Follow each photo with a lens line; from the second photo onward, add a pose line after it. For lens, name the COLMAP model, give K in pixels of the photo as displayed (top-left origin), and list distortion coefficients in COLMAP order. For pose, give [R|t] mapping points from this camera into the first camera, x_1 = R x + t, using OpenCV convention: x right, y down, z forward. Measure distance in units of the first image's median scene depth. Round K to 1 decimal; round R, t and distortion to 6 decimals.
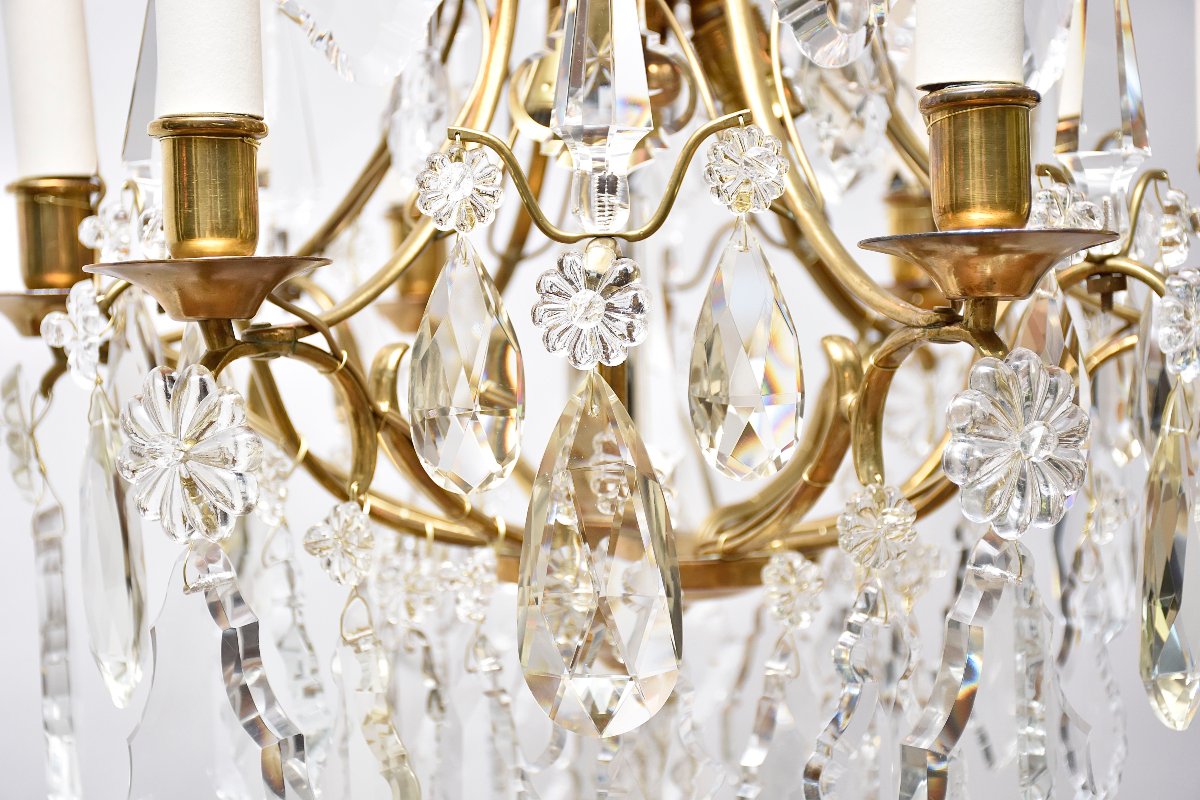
lens RADIAL K [[2309.7, 0, 596.4], [0, 2309.7, 405.5], [0, 0, 1]] dist [0.296230, 0.000000]
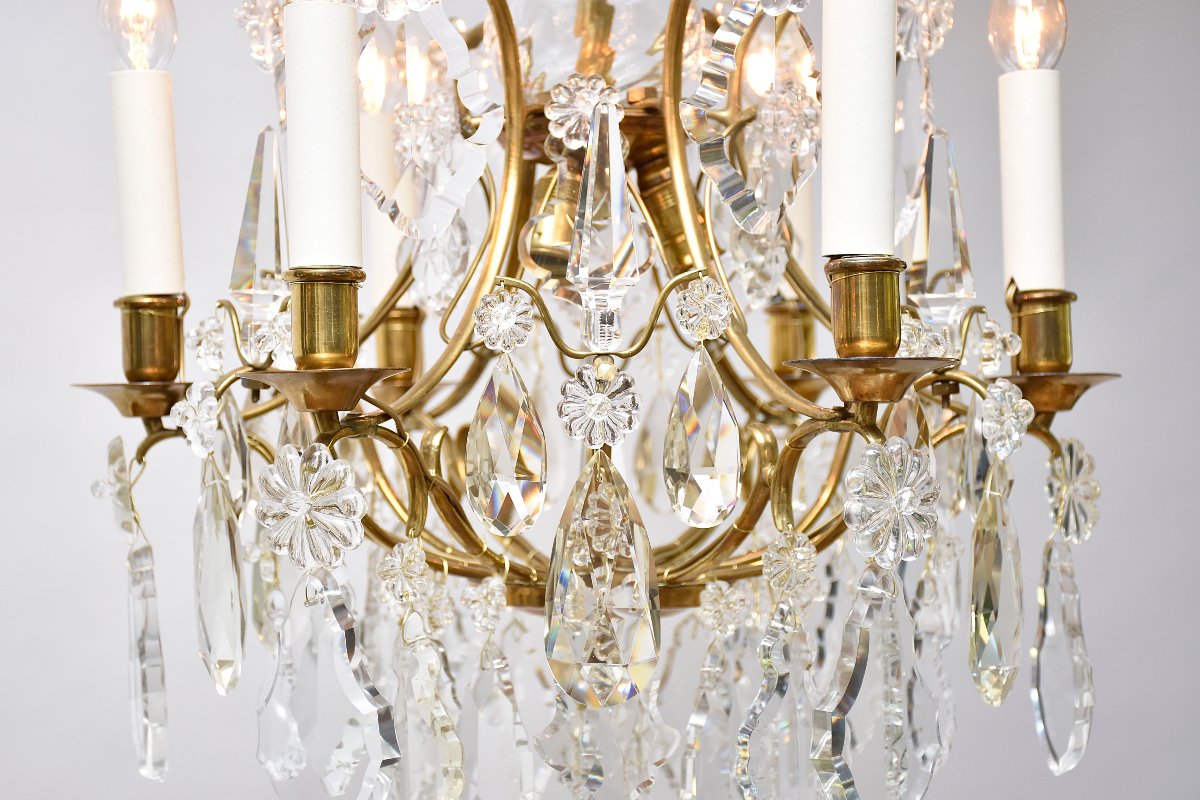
lens RADIAL K [[2327.1, 0, 601.1], [0, 2327.1, 395.7], [0, 0, 1]] dist [0.257929, 0.000000]
pose [[0.996087, 0.009483, 0.087868, -0.113725], [-0.007102, 0.999600, -0.027372, -0.008042], [-0.088092, 0.026641, 0.995756, -0.386234]]
